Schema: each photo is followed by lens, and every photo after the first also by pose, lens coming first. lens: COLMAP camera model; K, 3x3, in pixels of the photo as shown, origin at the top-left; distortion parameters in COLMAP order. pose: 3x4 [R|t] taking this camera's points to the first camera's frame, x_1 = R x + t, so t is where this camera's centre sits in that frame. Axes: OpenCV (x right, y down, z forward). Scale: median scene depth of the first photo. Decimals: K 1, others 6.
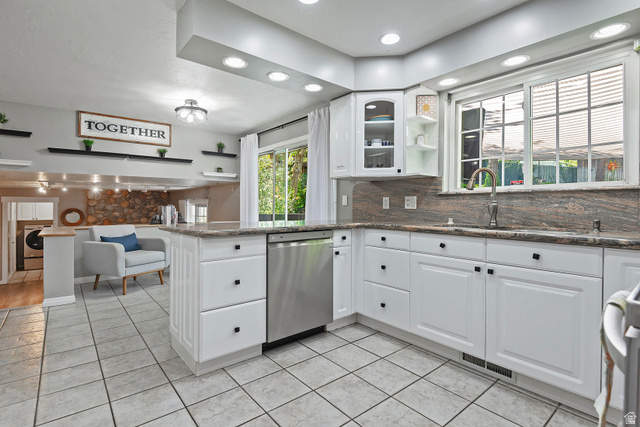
lens RADIAL K [[312.0, 0, 316.7], [0, 312.0, 204.1], [0, 0, 1]] dist [0.011066, -0.008573]
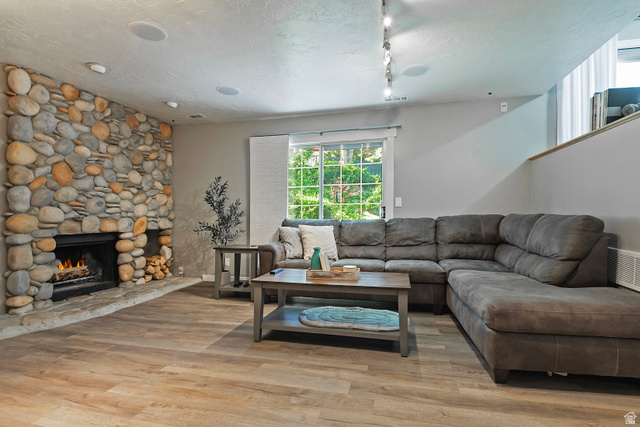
lens RADIAL K [[312.0, 0, 317.1], [0, 312.0, 221.3], [0, 0, 1]] dist [0.011066, -0.008573]
pose [[0.794486, -0.014543, 0.607109, -0.637957], [0.001342, 0.999753, 0.022192, 0.108173], [-0.607281, -0.016816, 0.794309, 0.505791]]
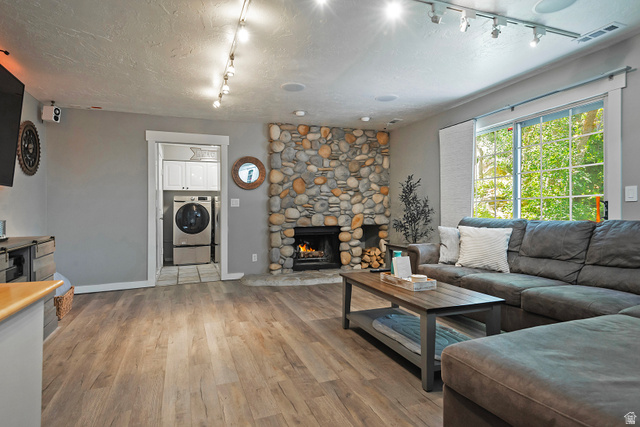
lens RADIAL K [[337.7, 0, 318.9], [0, 337.7, 208.2], [0, 0, 1]] dist [0.031504, -0.005852]
pose [[0.954003, -0.013099, -0.299512, -0.445192], [0.013767, 0.999905, 0.000121, 0.099924], [0.299482, -0.004239, 0.954093, 0.427422]]
